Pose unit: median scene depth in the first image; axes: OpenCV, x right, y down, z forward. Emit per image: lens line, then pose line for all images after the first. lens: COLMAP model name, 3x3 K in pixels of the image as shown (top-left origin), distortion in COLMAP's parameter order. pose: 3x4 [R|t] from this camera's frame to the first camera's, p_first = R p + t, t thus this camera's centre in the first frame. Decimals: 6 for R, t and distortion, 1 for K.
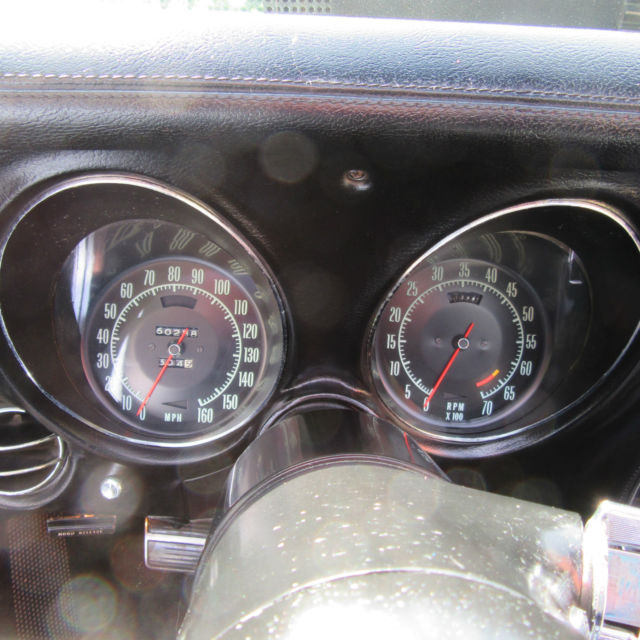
lens RADIAL K [[630.1, 0, 321.5], [0, 630.1, 320.2], [0, 0, 1]] dist [-0.007885, 0.000000]
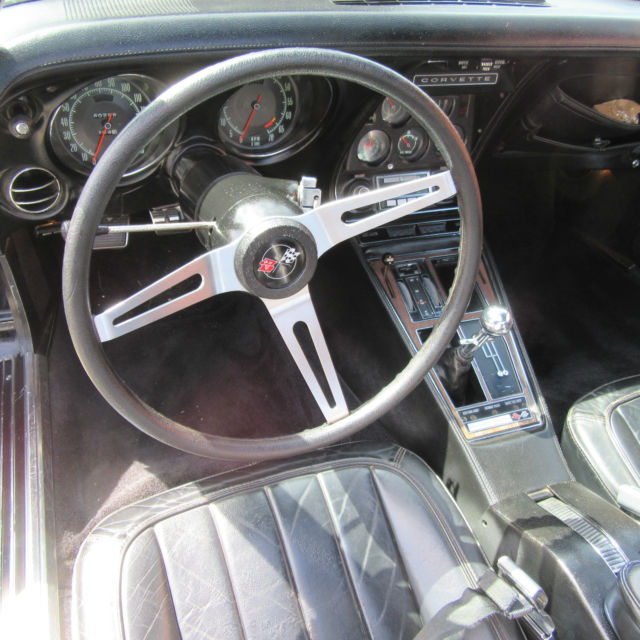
lens RADIAL K [[630.1, 0, 321.0], [0, 630.1, 319.5], [0, 0, 1]] dist [-0.007885, 0.000000]
pose [[0.940063, -0.190832, 0.282603, -0.263226], [0.042101, 0.887358, 0.459154, -0.261553], [-0.338391, -0.419736, 0.842207, -0.980156]]
